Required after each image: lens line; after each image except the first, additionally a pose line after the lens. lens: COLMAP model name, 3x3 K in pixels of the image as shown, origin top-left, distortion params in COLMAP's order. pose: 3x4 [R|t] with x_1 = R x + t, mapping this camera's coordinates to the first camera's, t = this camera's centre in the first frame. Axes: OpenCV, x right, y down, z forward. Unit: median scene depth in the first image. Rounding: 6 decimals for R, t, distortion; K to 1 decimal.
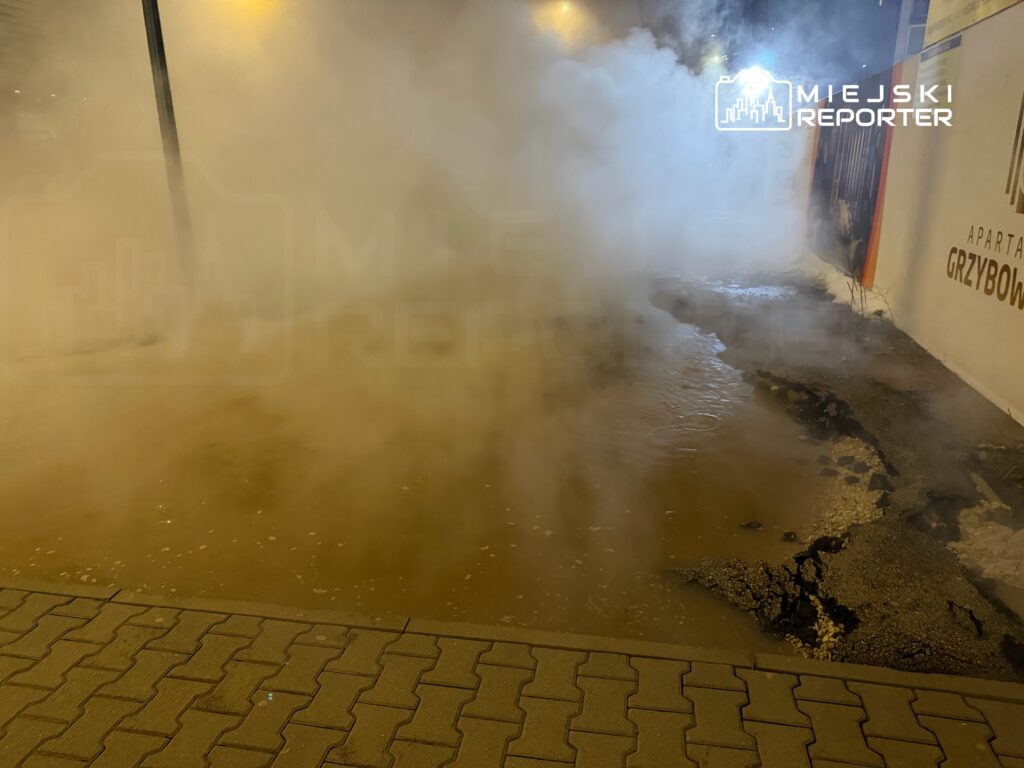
lens RADIAL K [[729.1, 0, 509.8], [0, 729.1, 389.1], [0, 0, 1]] dist [-0.002626, -0.007541]
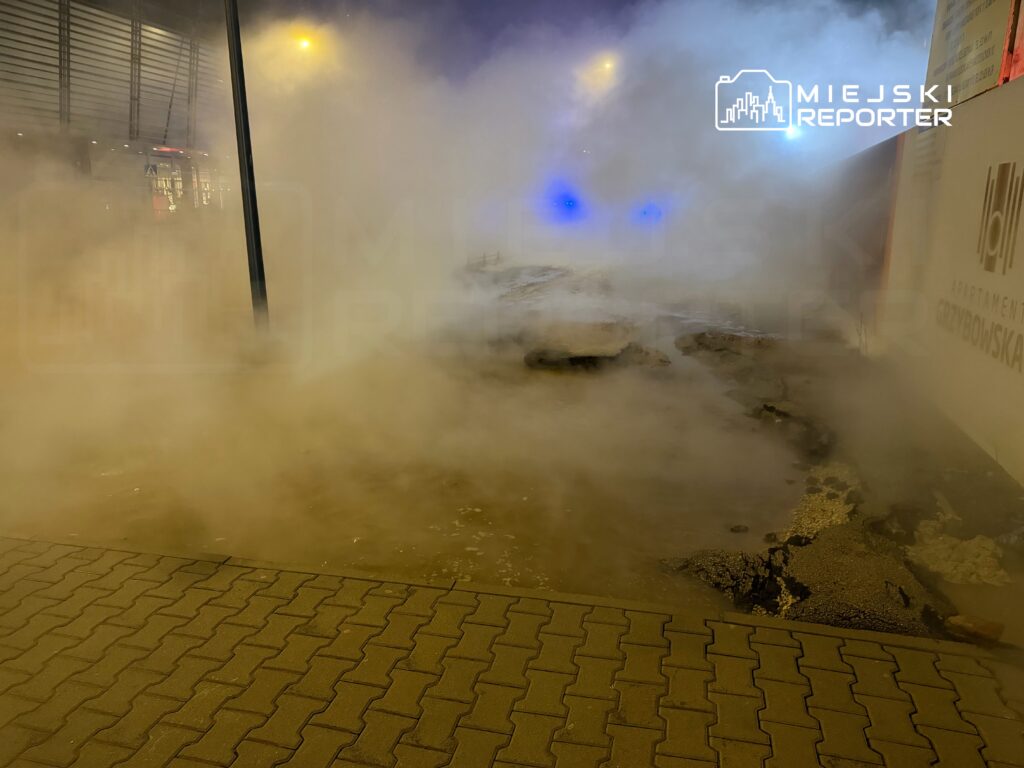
lens RADIAL K [[729.1, 0, 516.9], [0, 729.1, 383.7], [0, 0, 1]] dist [-0.002626, -0.007541]
pose [[0.998831, 0.018269, -0.044762, 0.022213], [-0.021161, 0.997660, -0.065012, 0.050997], [0.043469, 0.065883, 0.996880, -0.314696]]
